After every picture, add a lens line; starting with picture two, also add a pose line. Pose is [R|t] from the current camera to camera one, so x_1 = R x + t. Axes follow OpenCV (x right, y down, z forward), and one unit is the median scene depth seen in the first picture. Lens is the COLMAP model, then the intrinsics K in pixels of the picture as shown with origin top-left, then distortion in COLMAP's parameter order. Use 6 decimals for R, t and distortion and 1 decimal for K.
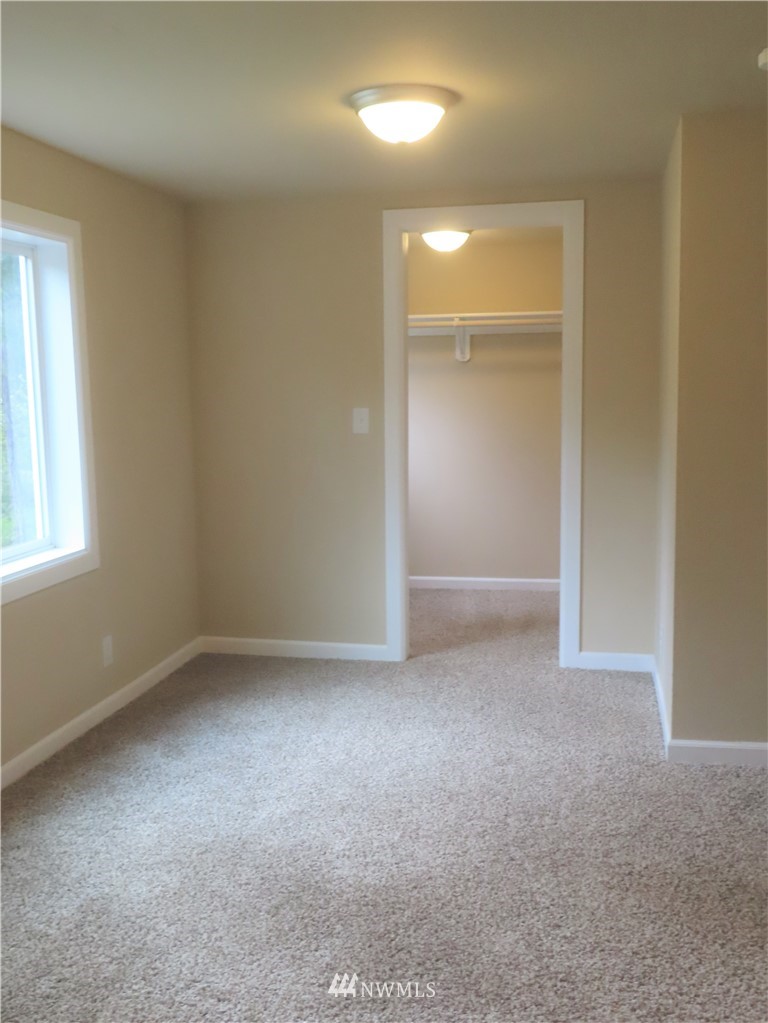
lens RADIAL K [[1042.4, 0, 384.0], [0, 1042.4, 511.5], [0, 0, 1]] dist [0.008565, -0.001472]
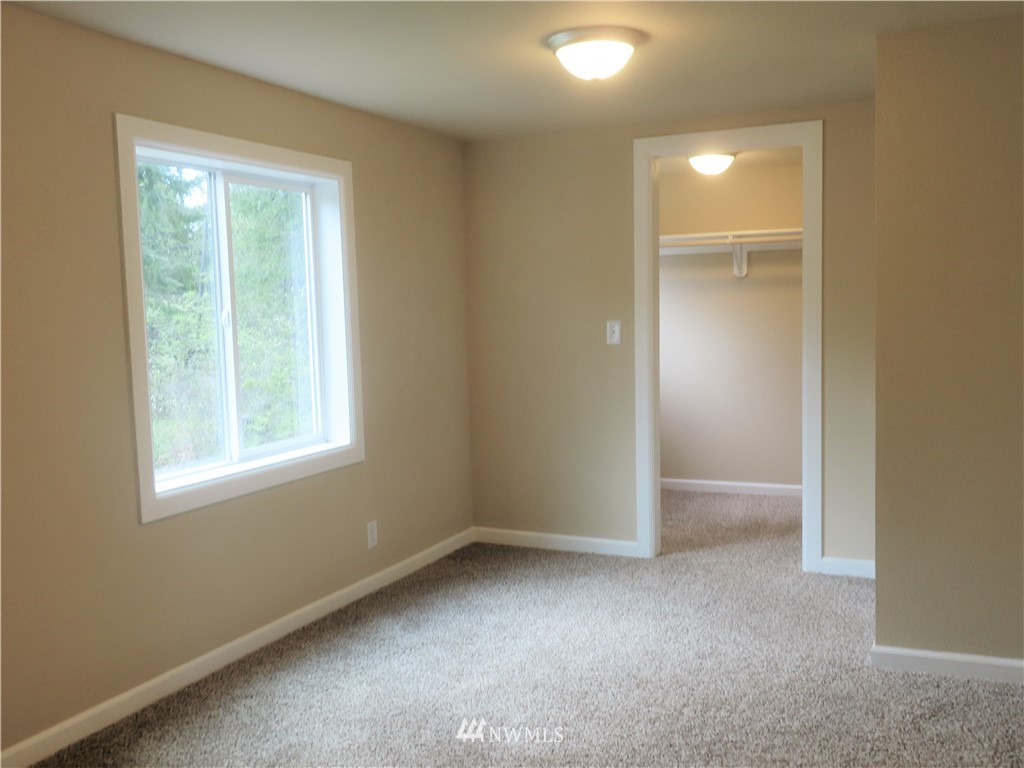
lens RADIAL K [[968.1, 0, 516.9], [0, 968.1, 379.8], [0, 0, 1]] dist [0.005991, -0.008999]
pose [[0.973814, 0.007529, -0.227222, 0.130525], [-0.017156, 0.999036, -0.040419, 0.005635], [0.226699, 0.043259, 0.973004, 0.001701]]
